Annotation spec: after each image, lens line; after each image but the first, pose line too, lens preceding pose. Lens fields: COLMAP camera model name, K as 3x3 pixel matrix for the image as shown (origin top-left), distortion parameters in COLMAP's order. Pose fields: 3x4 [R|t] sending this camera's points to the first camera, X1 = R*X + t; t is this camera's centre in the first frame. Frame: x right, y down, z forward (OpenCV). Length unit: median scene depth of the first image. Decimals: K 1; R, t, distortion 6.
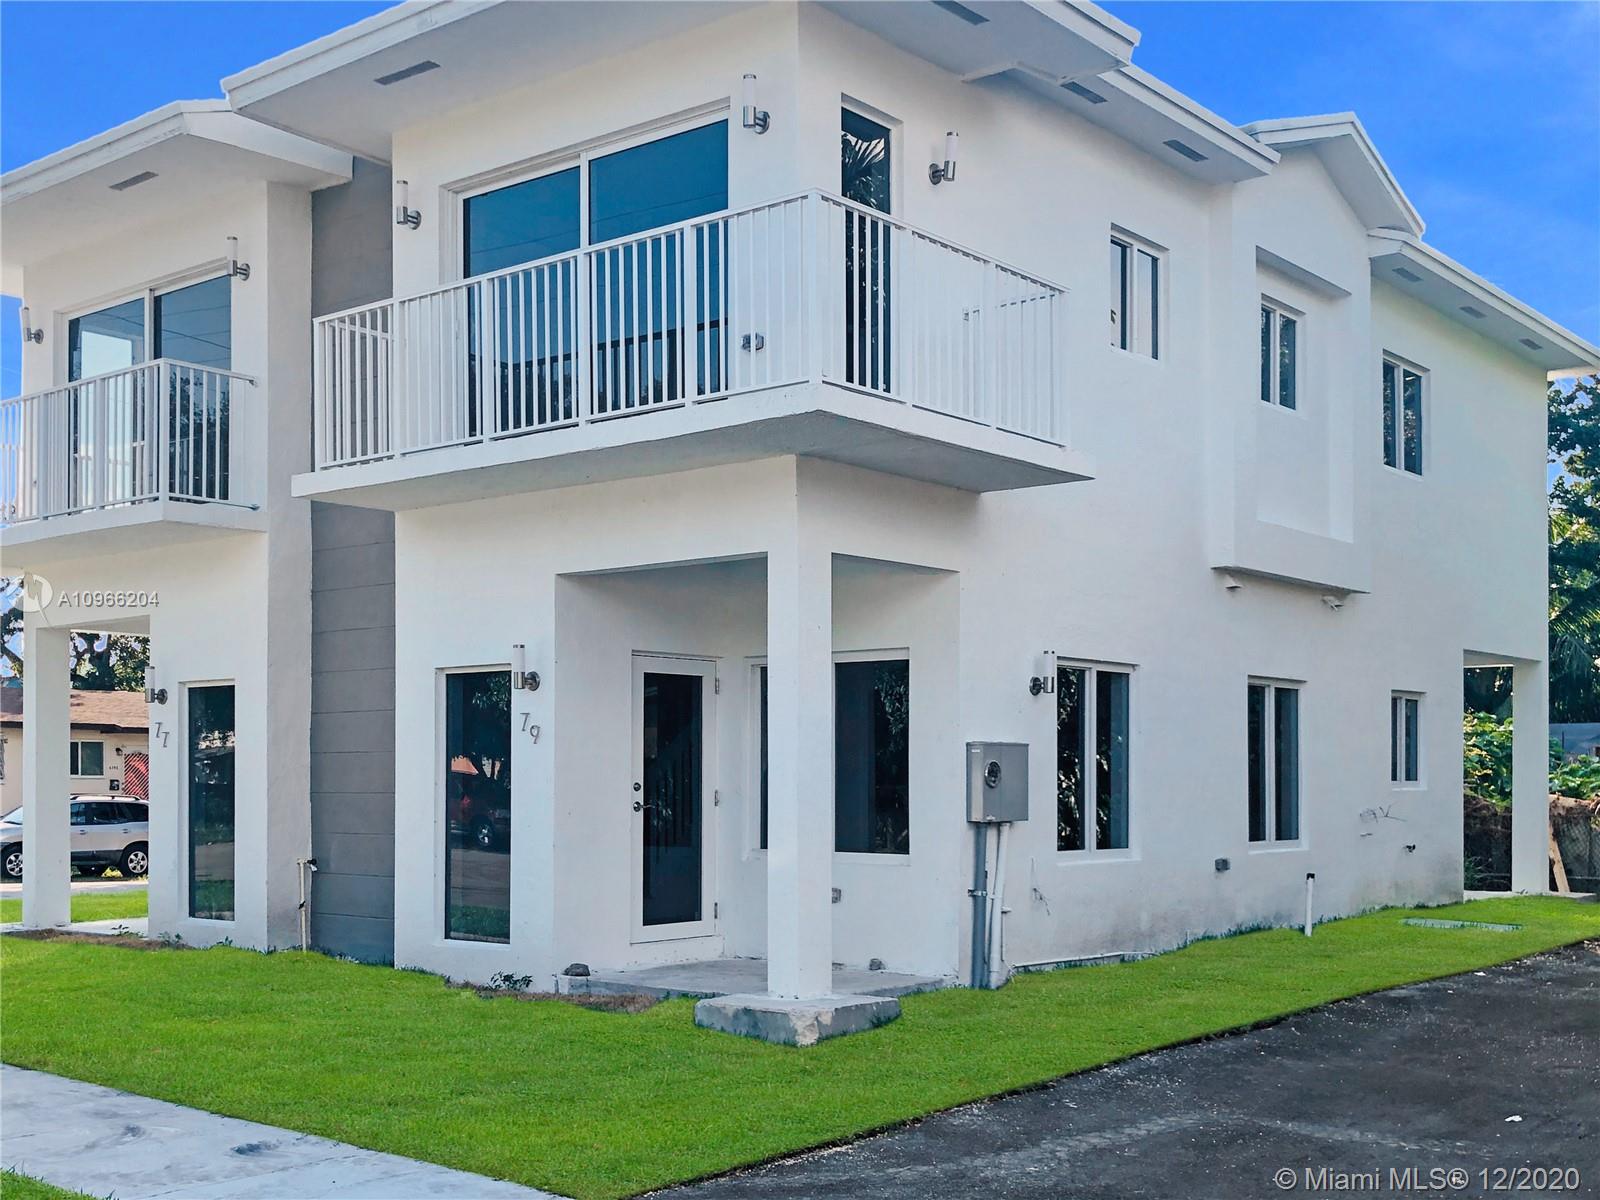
lens RADIAL K [[1866.2, 0, 793.2], [0, 1866.2, 593.4], [0, 0, 1]] dist [-0.003961, 0.000000]
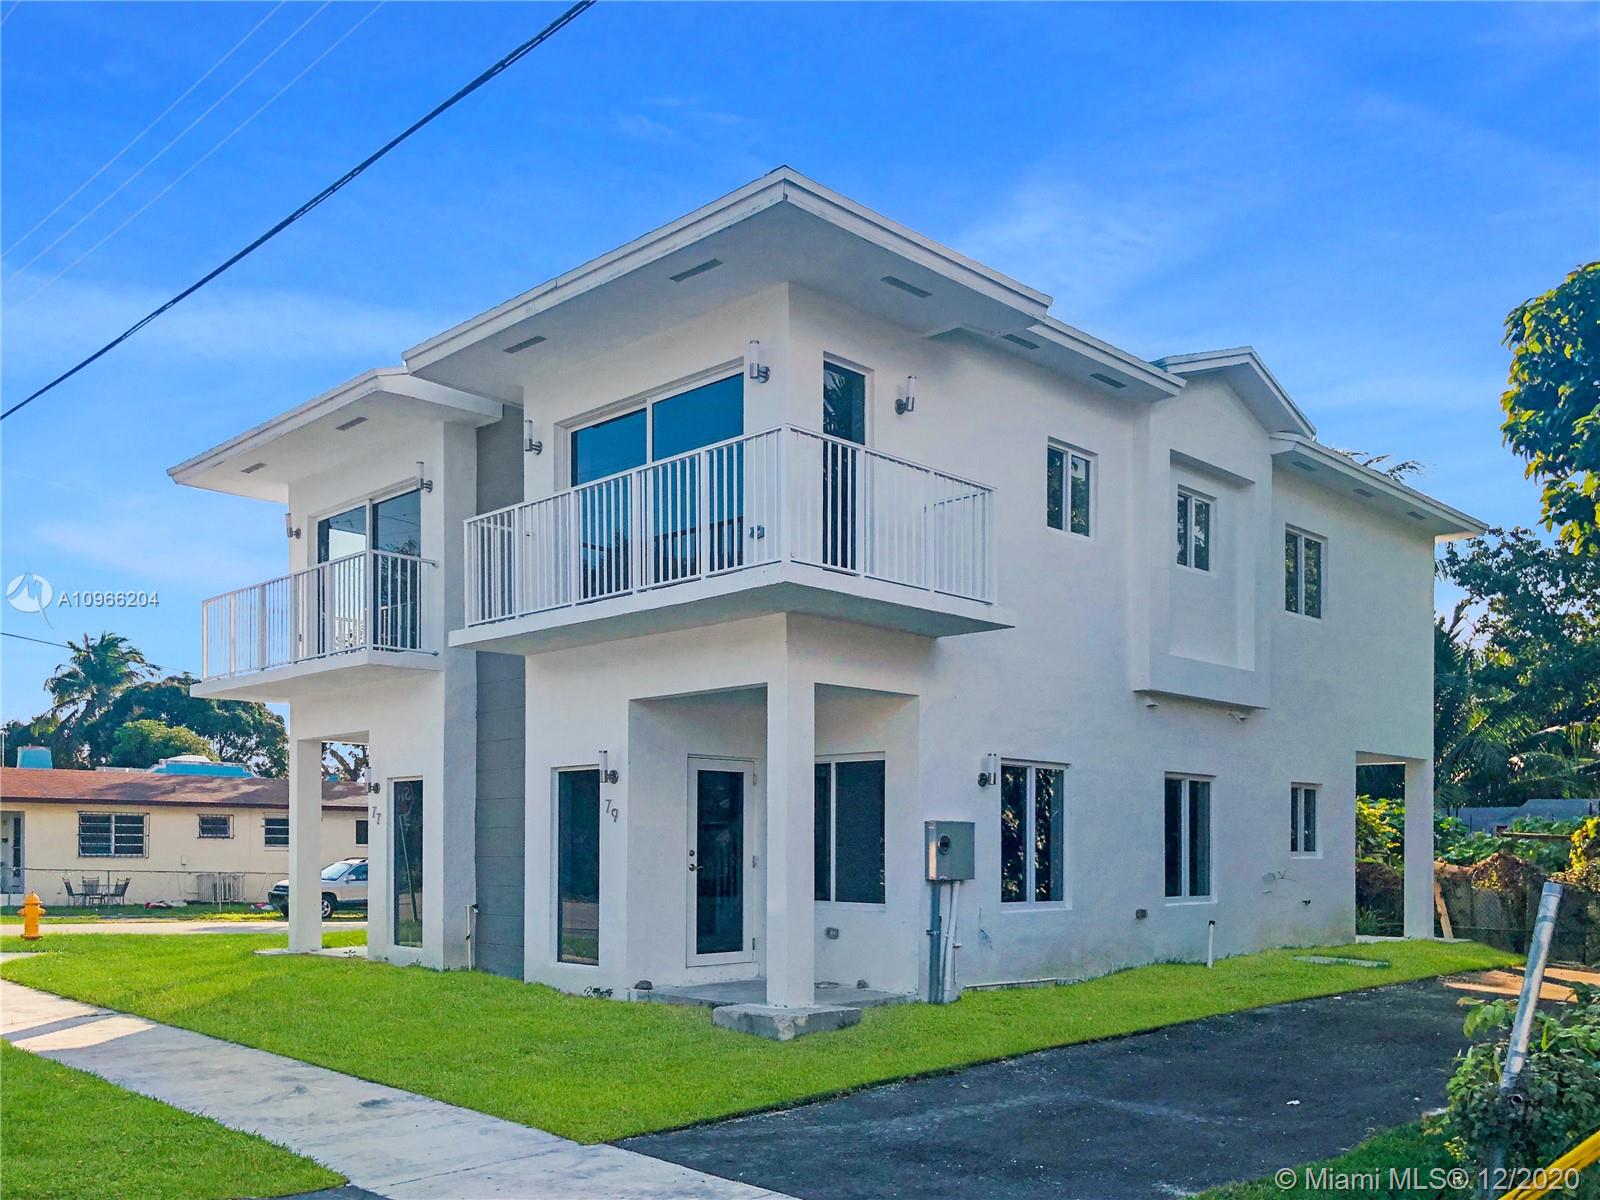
lens RADIAL K [[1431.4, 0, 821.1], [0, 1431.4, 688.6], [0, 0, 1]] dist [-0.005224, -0.005106]
pose [[0.995148, -0.007469, -0.098103, 0.116170], [0.006168, 0.999889, -0.013554, -0.003333], [0.098194, 0.012884, 0.995084, -0.047410]]
